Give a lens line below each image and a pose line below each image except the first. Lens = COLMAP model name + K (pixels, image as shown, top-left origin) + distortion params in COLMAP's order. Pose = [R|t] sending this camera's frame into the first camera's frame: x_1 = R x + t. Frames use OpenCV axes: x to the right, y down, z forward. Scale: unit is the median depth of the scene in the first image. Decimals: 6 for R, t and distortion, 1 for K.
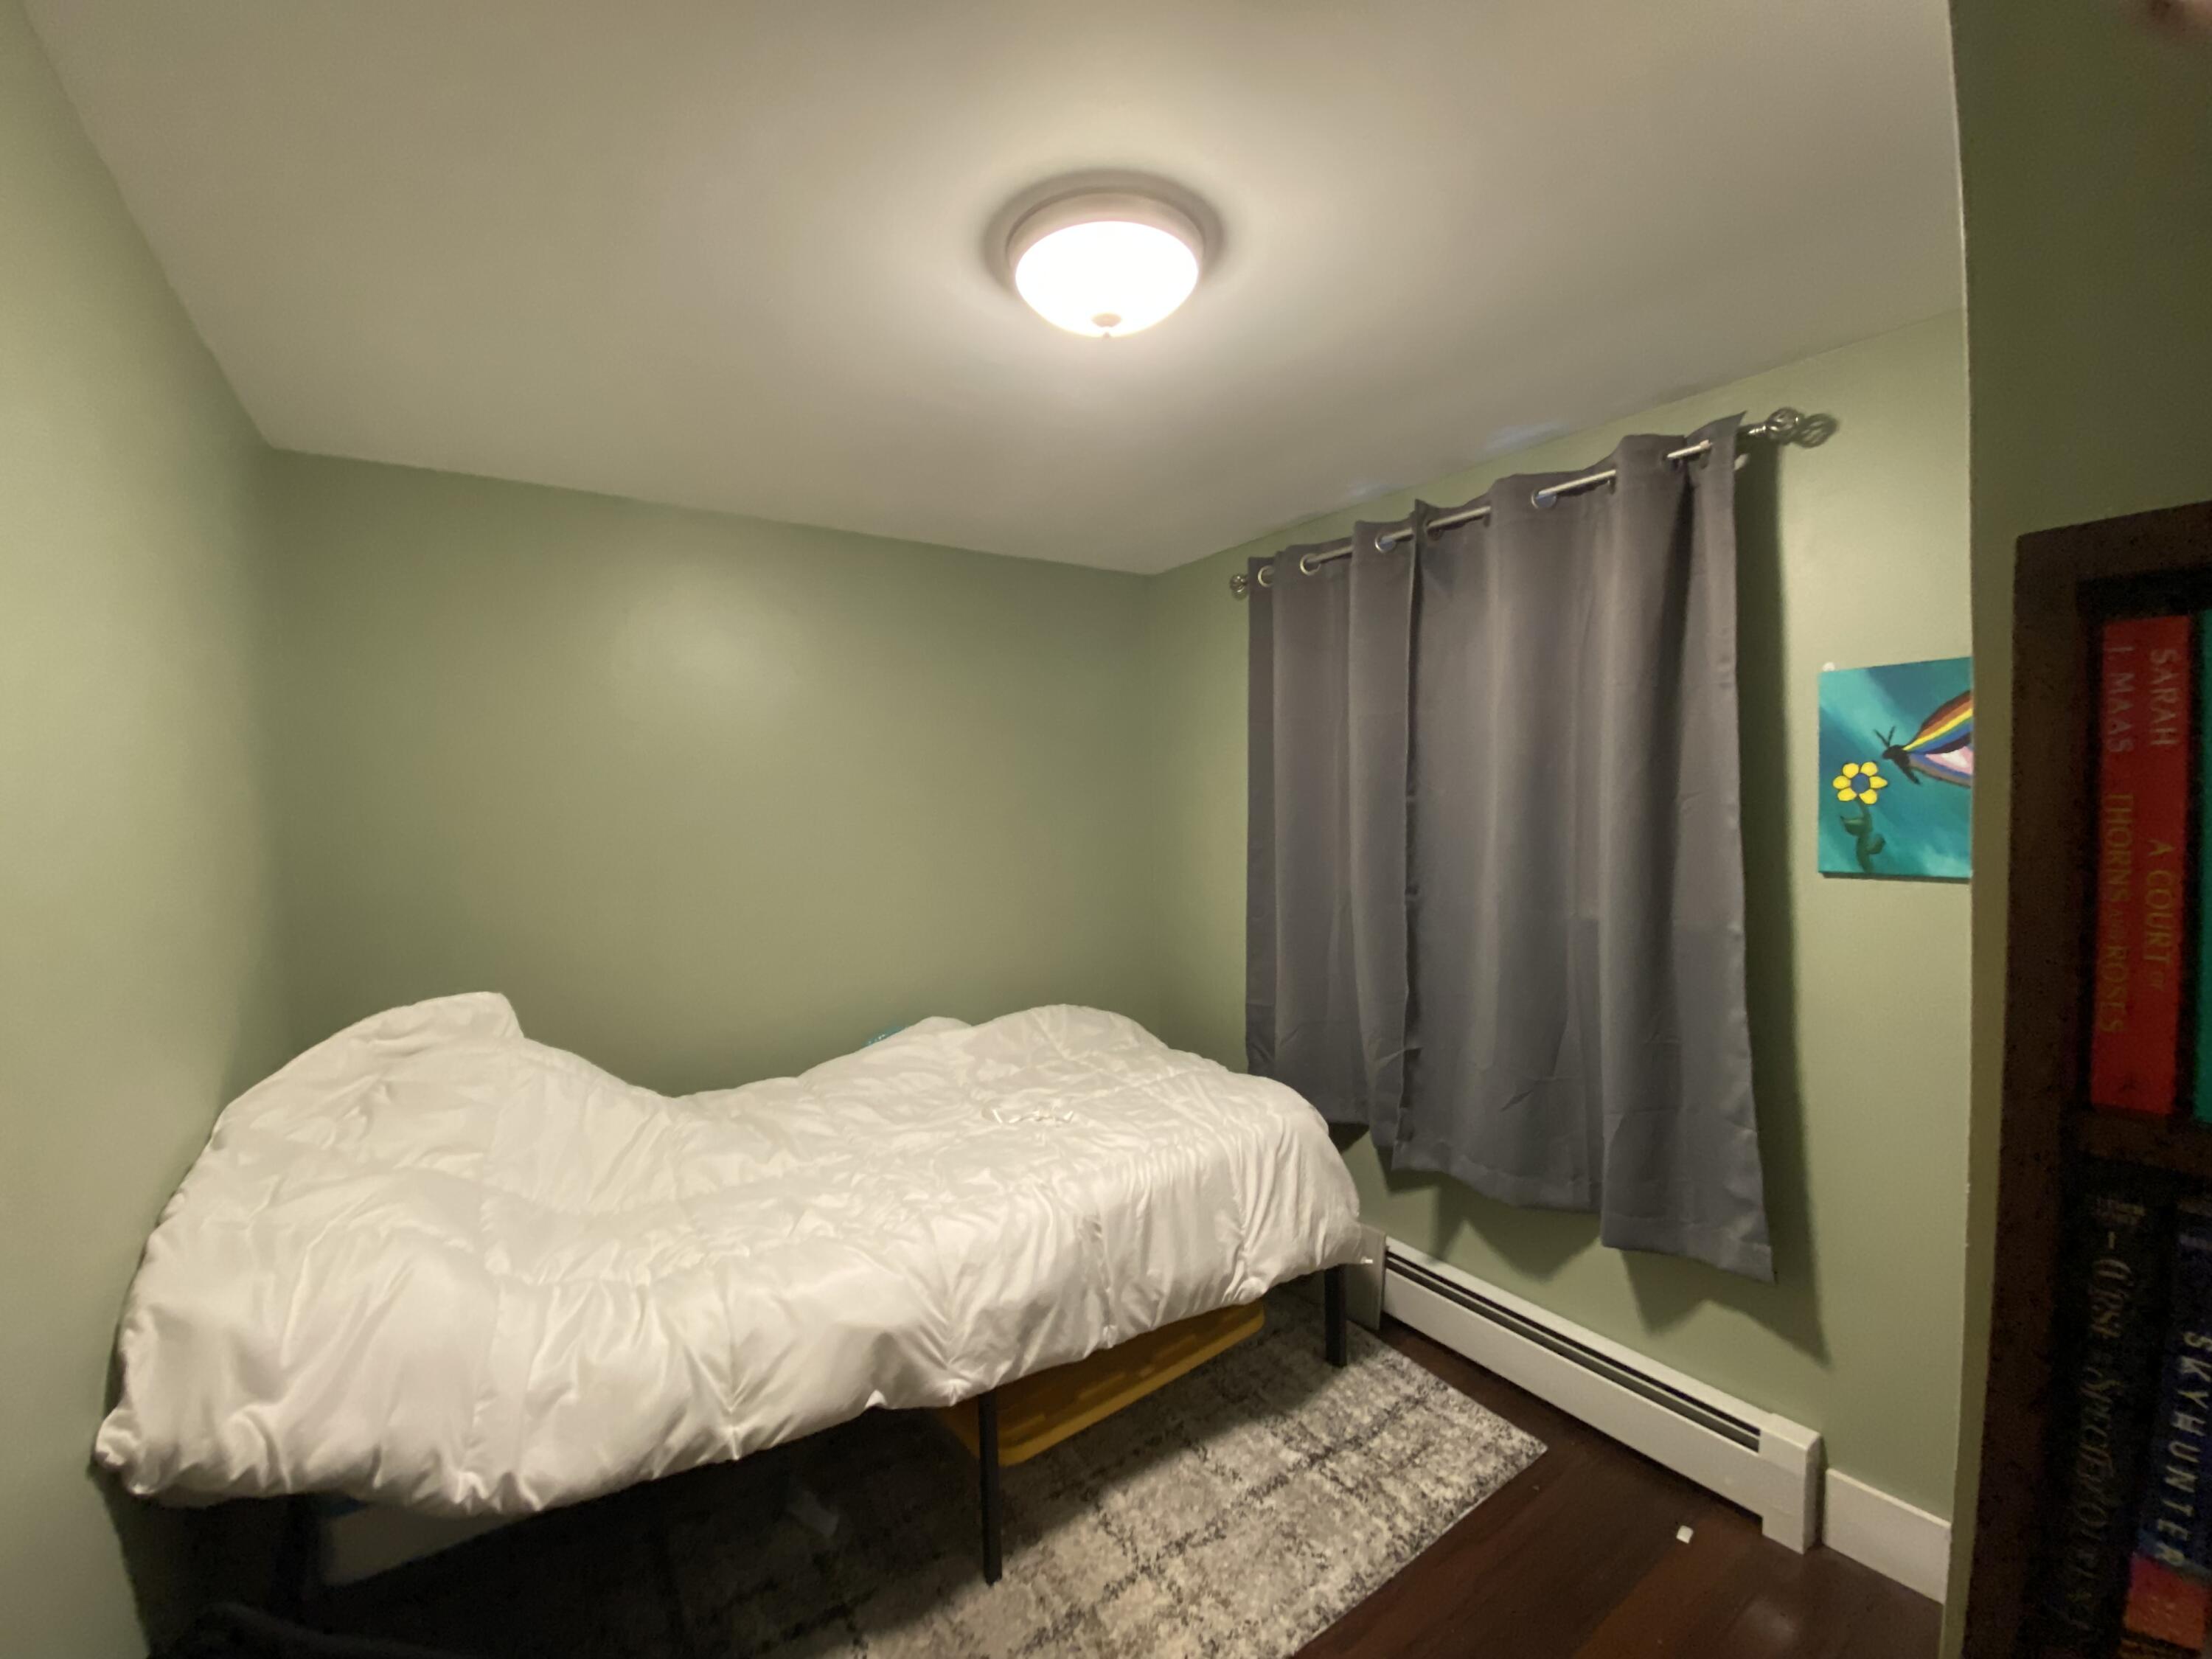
lens RADIAL K [[914.3, 0, 1106.0], [0, 914.3, 829.5], [0, 0, 1]] dist [0.012942, -0.019575]
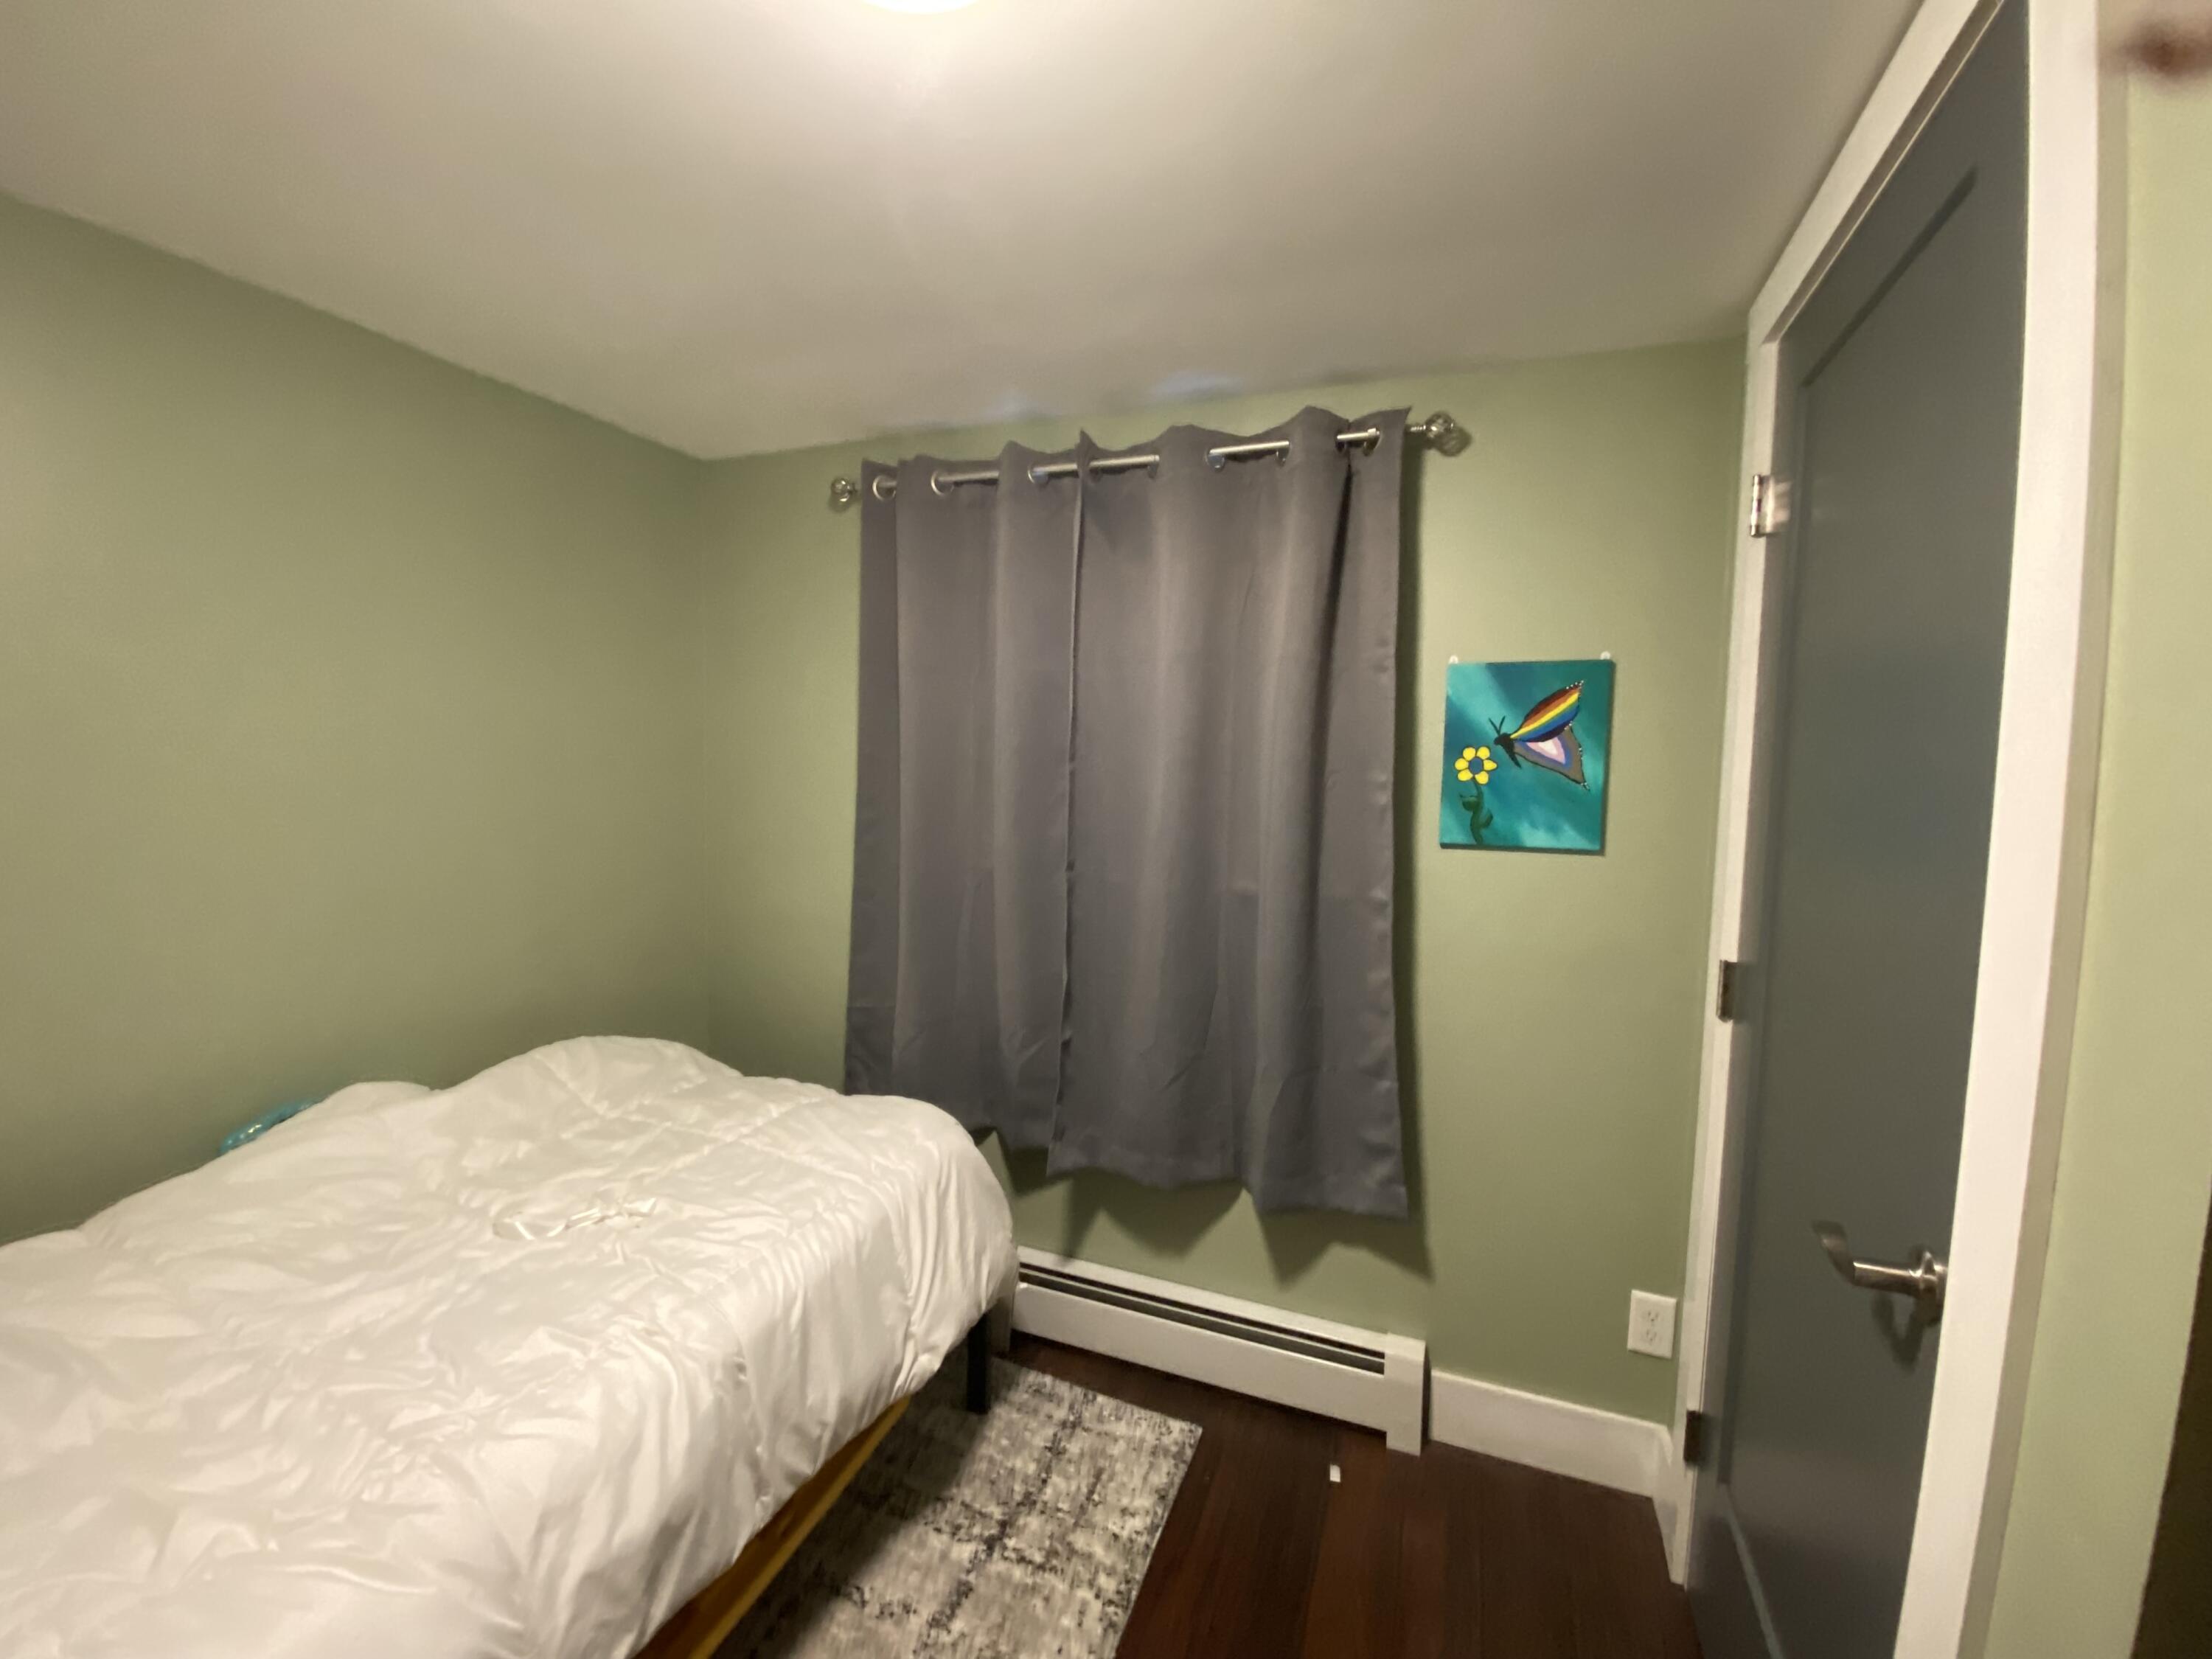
lens RADIAL K [[923.6, 0, 1132.4], [0, 923.6, 828.4], [0, 0, 1]] dist [0.010000, -0.010924]
pose [[0.830891, -0.004224, 0.556420, -0.151489], [-0.014339, 0.999477, 0.029000, 0.000040], [-0.556251, -0.032075, 0.830395, 0.262256]]
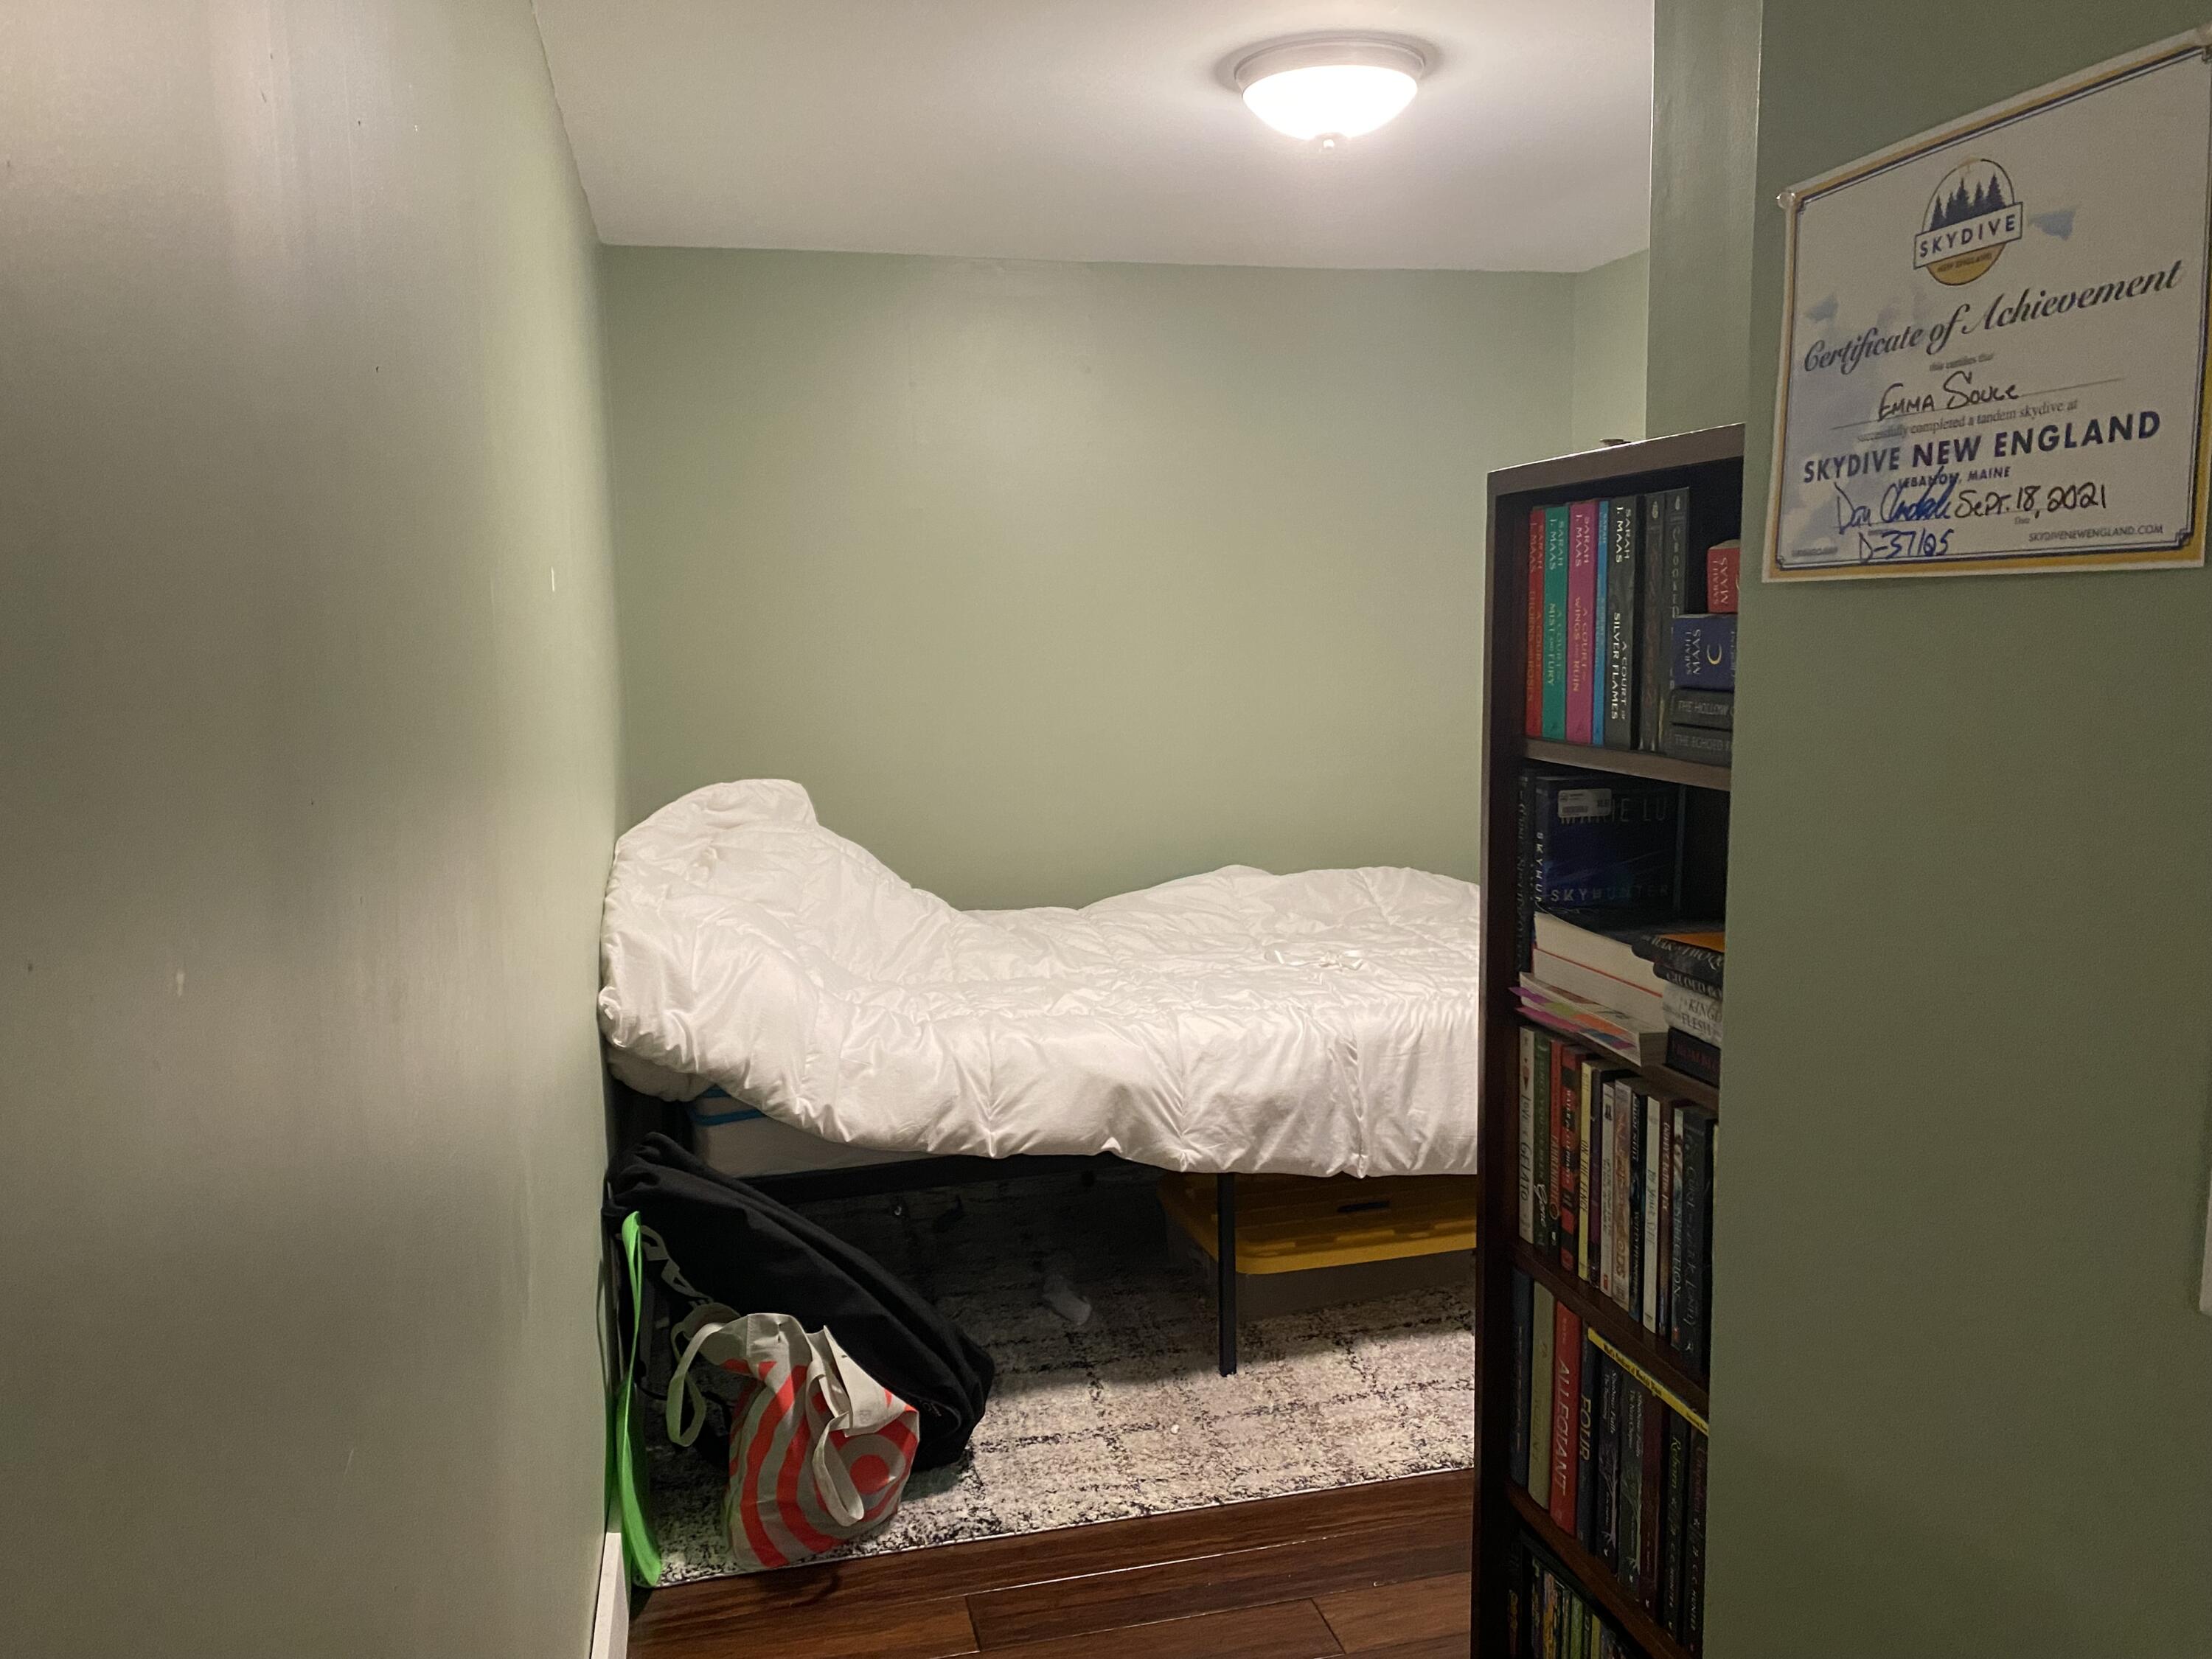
lens RADIAL K [[1666.7, 0, 1120.5], [0, 1666.7, 810.2], [0, 0, 1]] dist [0.116983, -0.200857]
pose [[0.939697, 0.052671, -0.337927, 0.337639], [-0.023521, 0.995683, 0.089786, 0.033017], [0.341198, -0.076423, 0.936880, -0.689341]]
